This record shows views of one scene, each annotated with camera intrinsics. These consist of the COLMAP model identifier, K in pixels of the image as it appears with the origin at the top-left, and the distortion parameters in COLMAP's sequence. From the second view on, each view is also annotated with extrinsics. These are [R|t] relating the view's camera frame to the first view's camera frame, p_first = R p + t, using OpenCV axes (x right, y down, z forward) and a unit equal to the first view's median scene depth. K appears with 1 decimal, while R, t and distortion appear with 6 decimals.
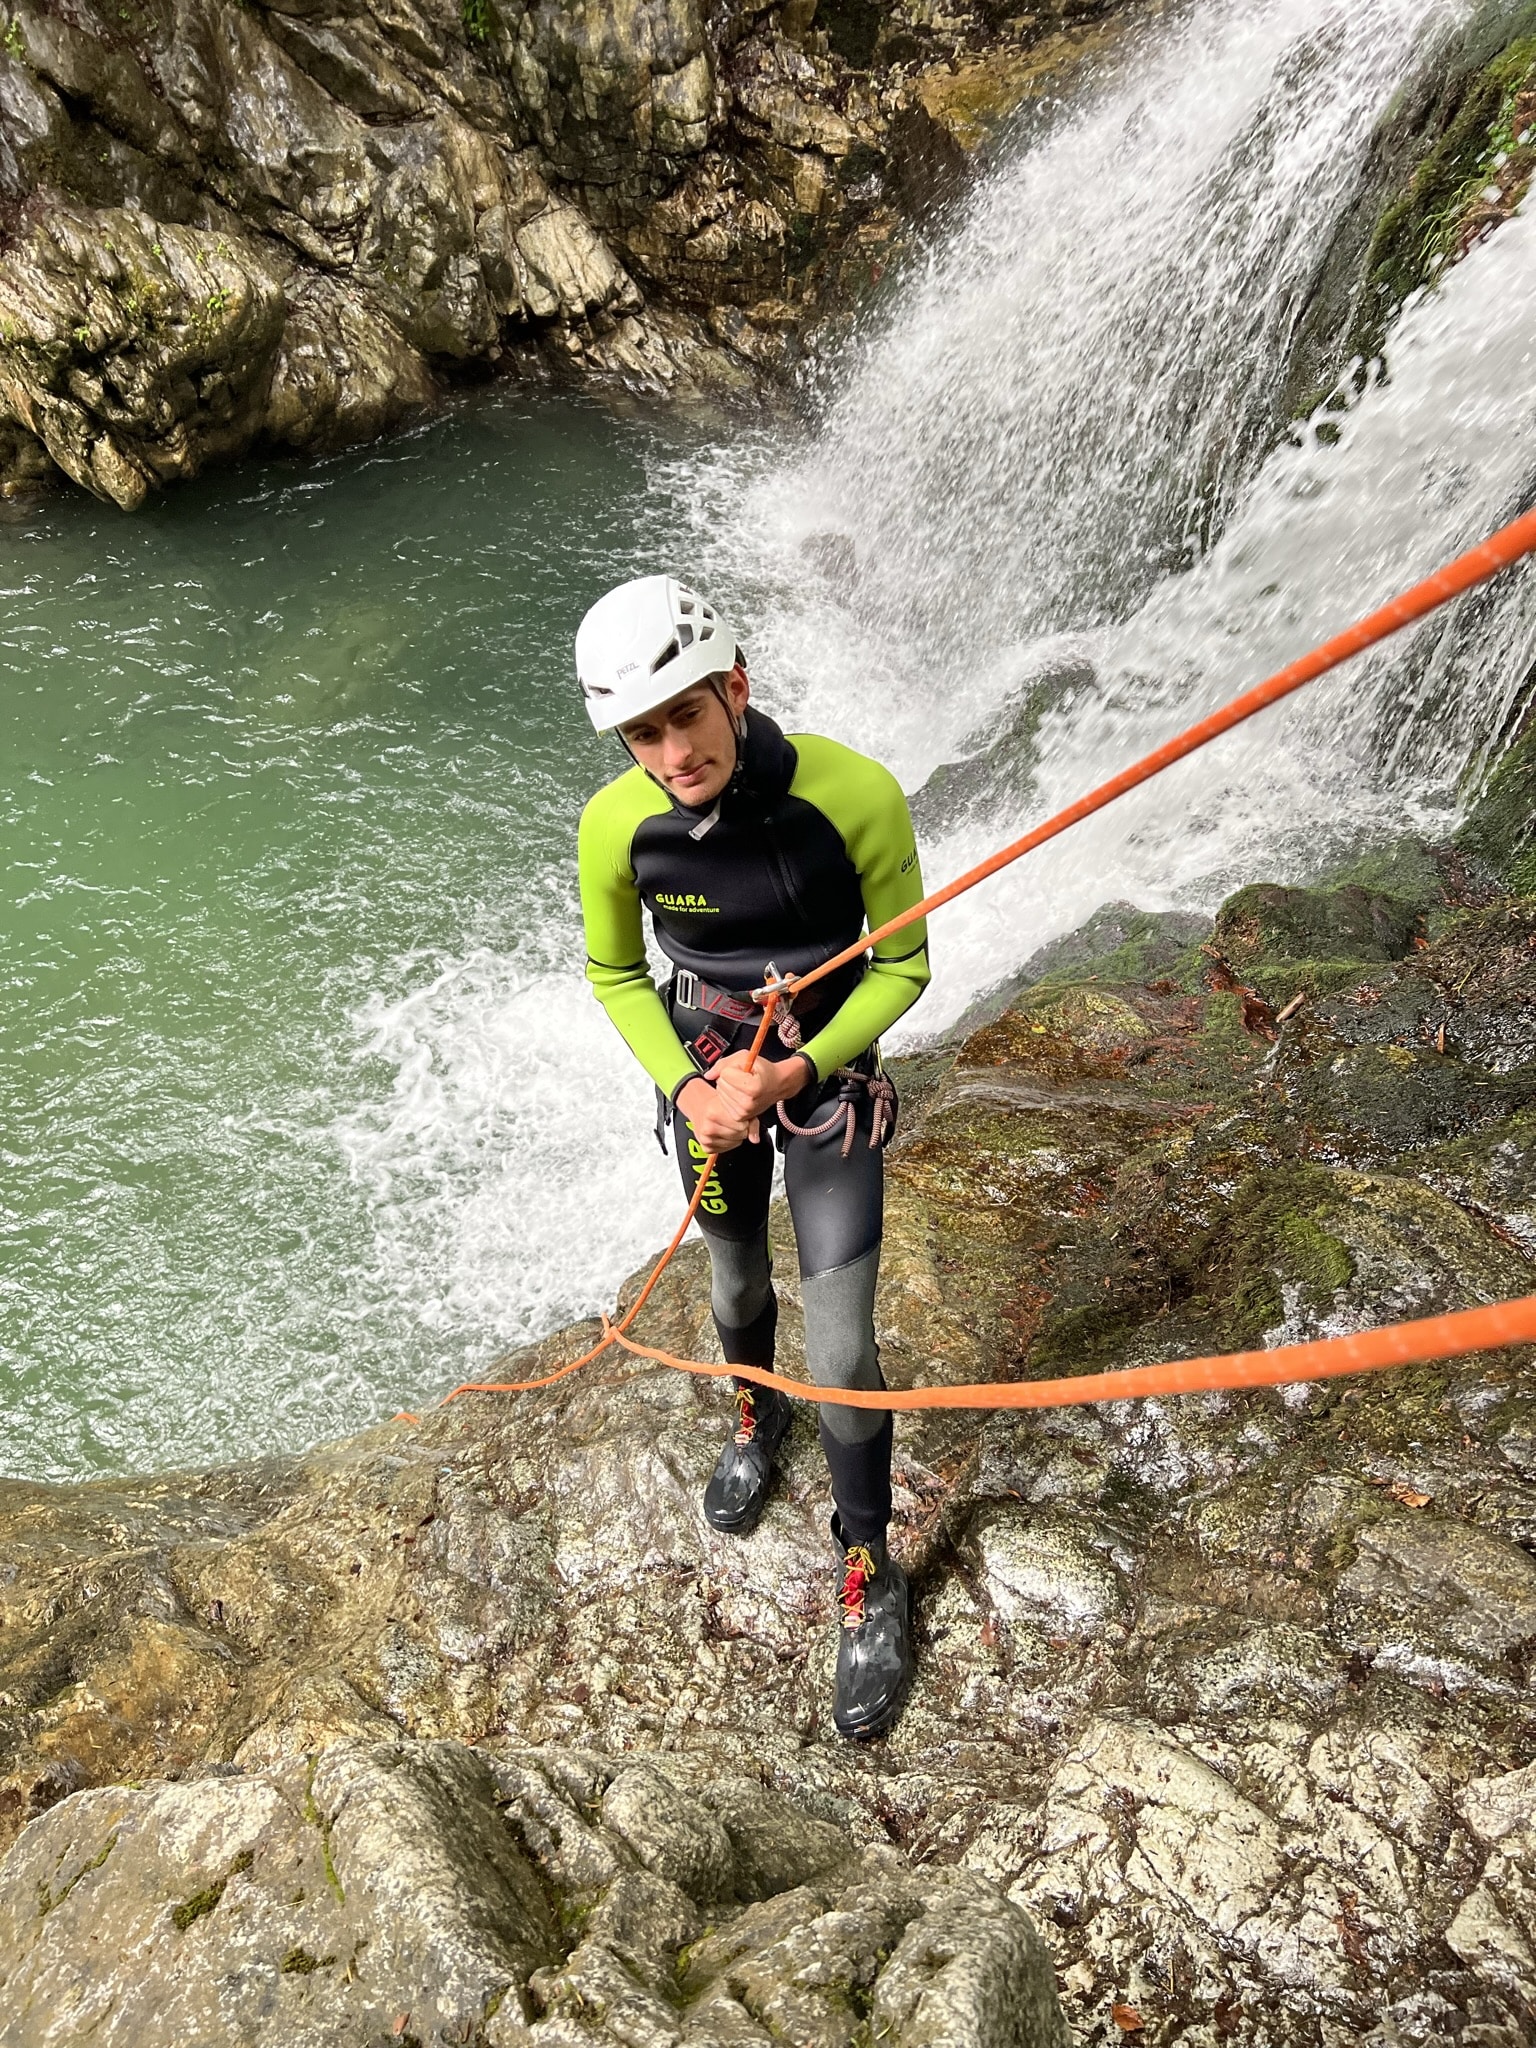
lens RADIAL K [[1565.4, 0, 770.0], [0, 1565.4, 1021.5], [0, 0, 1]] dist [0.046337, -0.049742]
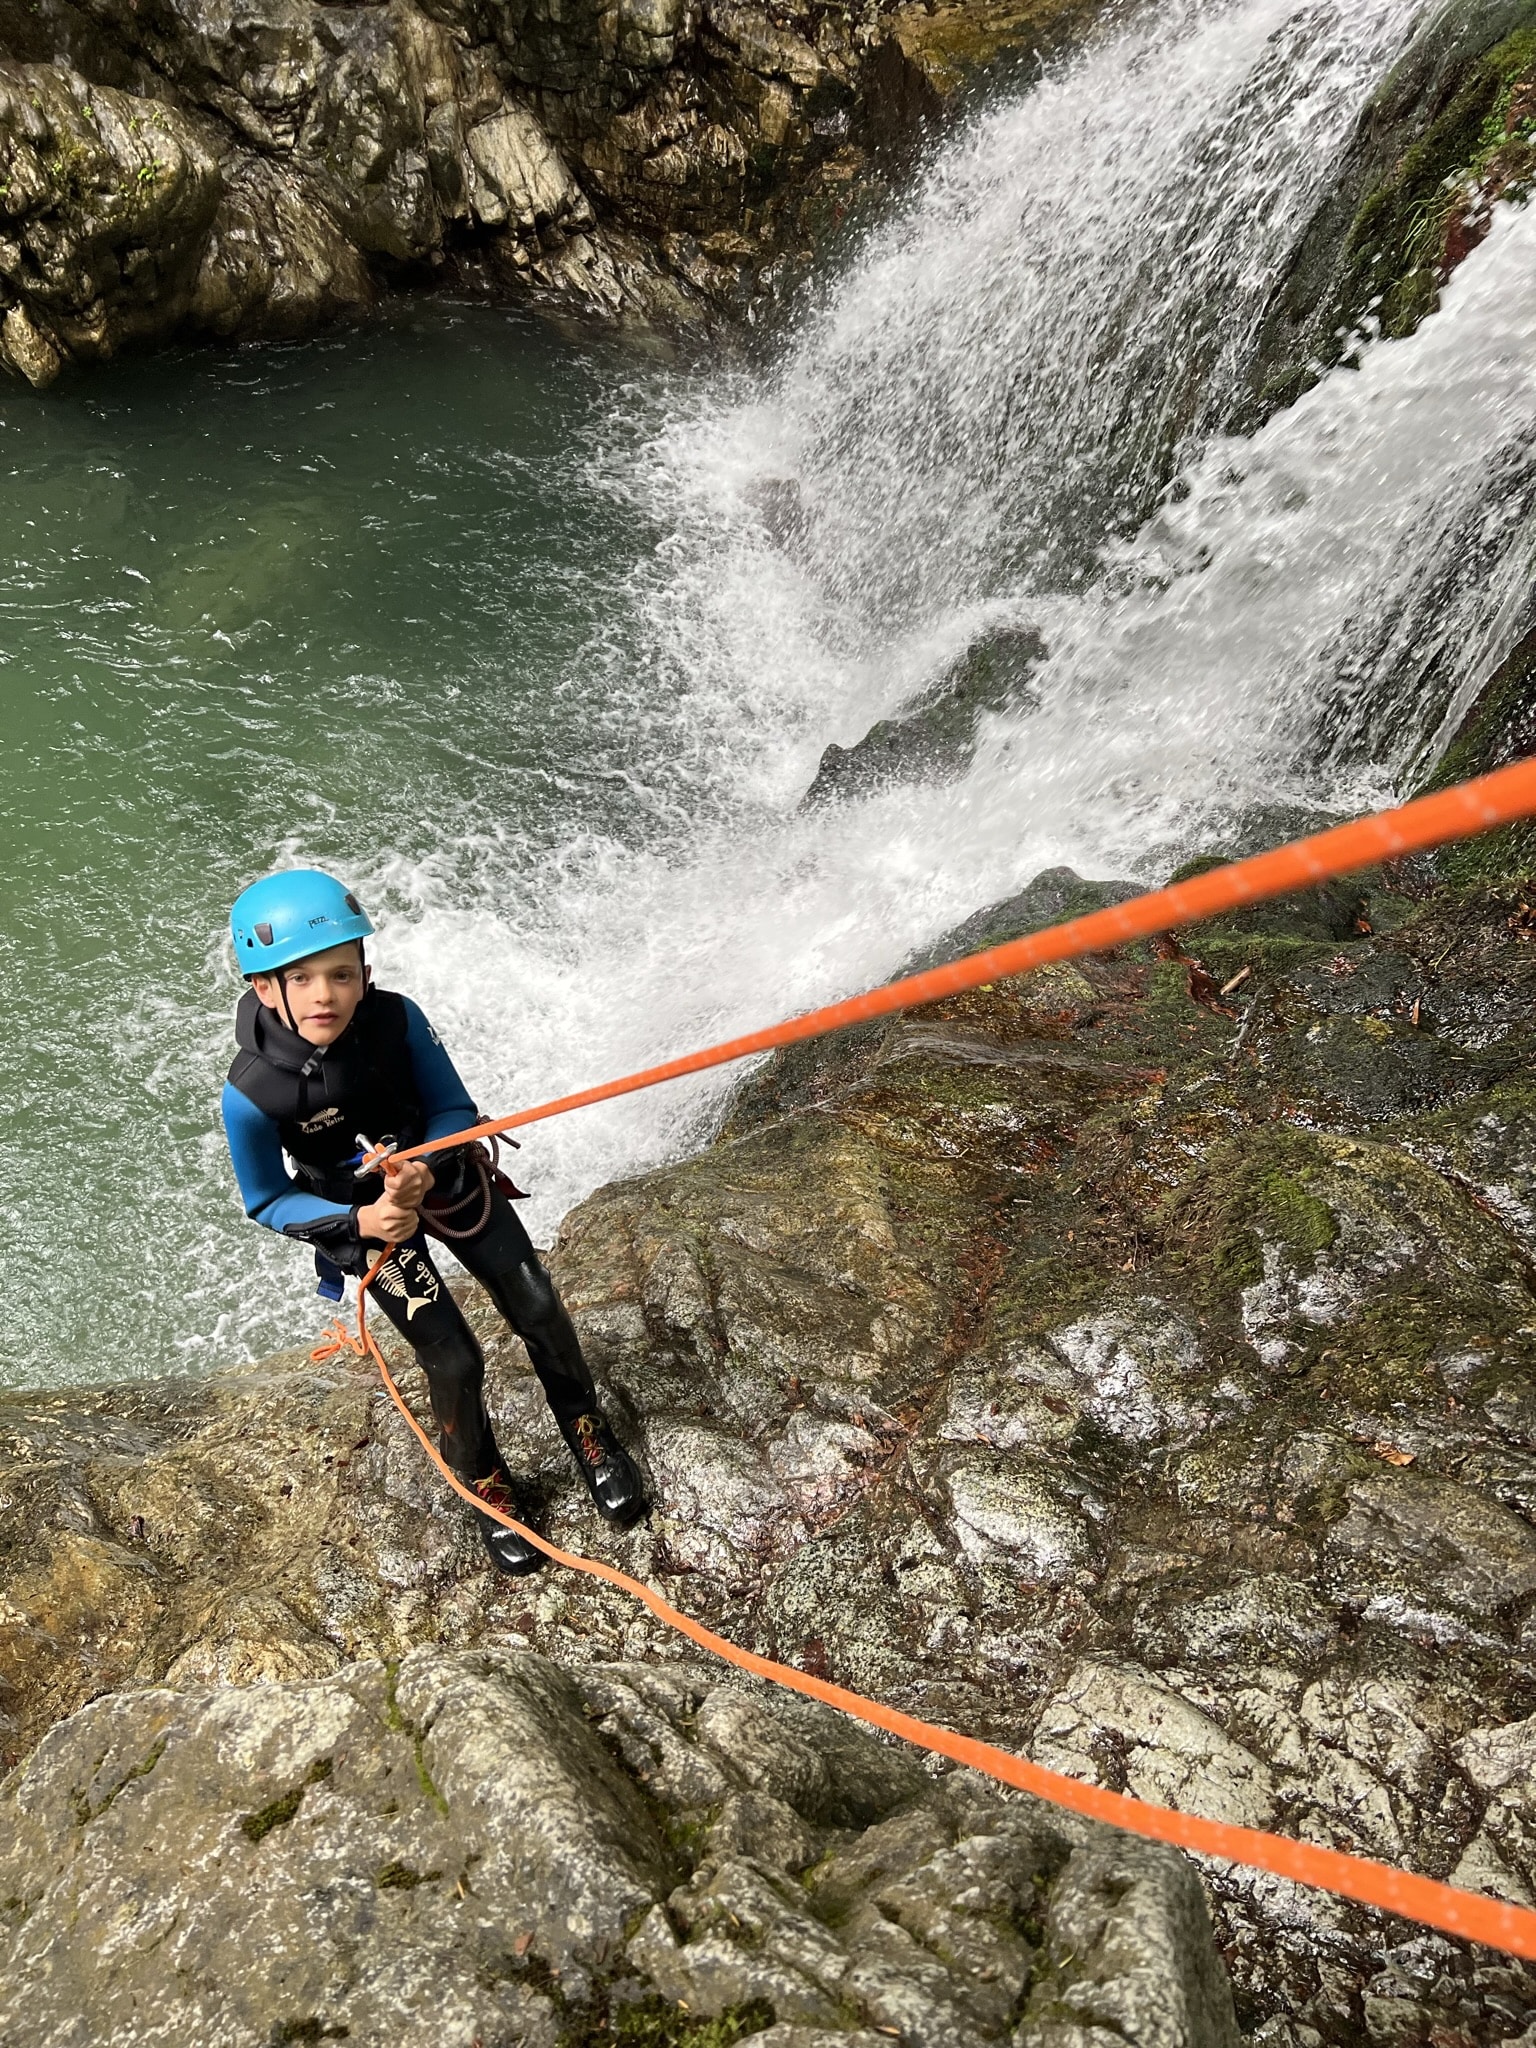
lens RADIAL K [[1562.7, 0, 770.9], [0, 1562.7, 1039.6], [0, 0, 1]] dist [0.054765, -0.063375]
pose [[0.995334, 0.061006, 0.074758, -0.062813], [-0.063775, 0.997343, 0.035218, 0.020013], [-0.072410, -0.039822, 0.996580, 0.027284]]
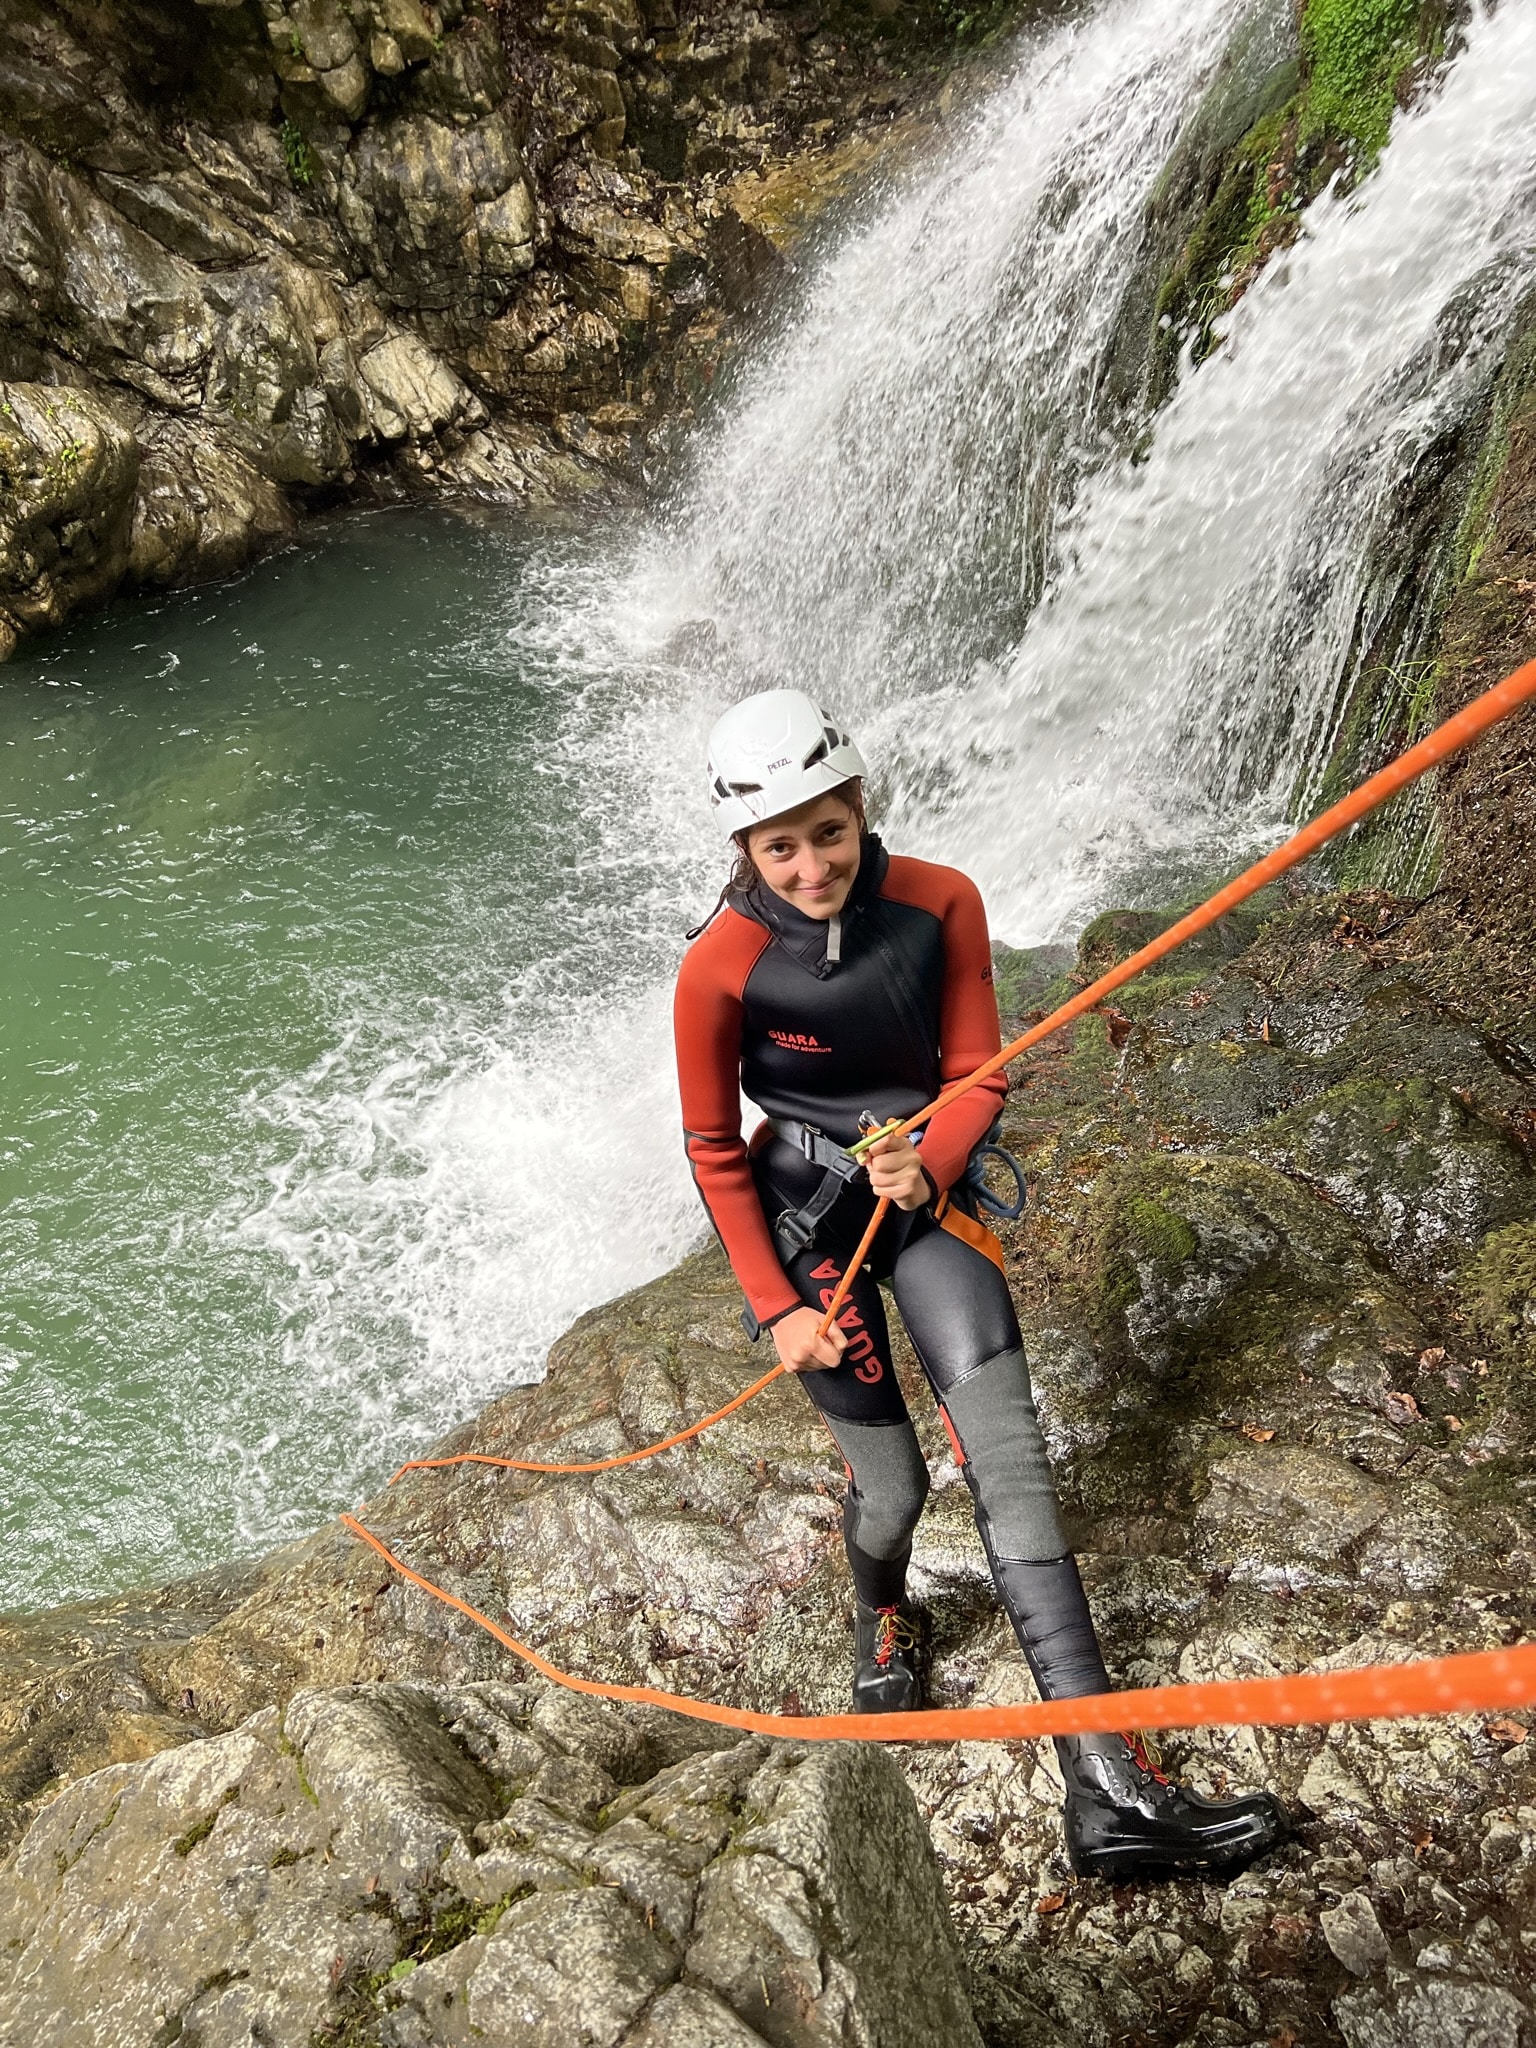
lens RADIAL K [[1568.6, 0, 758.4], [0, 1568.6, 1033.2], [0, 0, 1]] dist [0.028078, -0.016220]
pose [[0.993487, -0.104426, 0.045590, 0.025131], [0.106228, 0.993573, -0.039081, 0.019391], [-0.041216, 0.043670, 0.998195, -0.086245]]
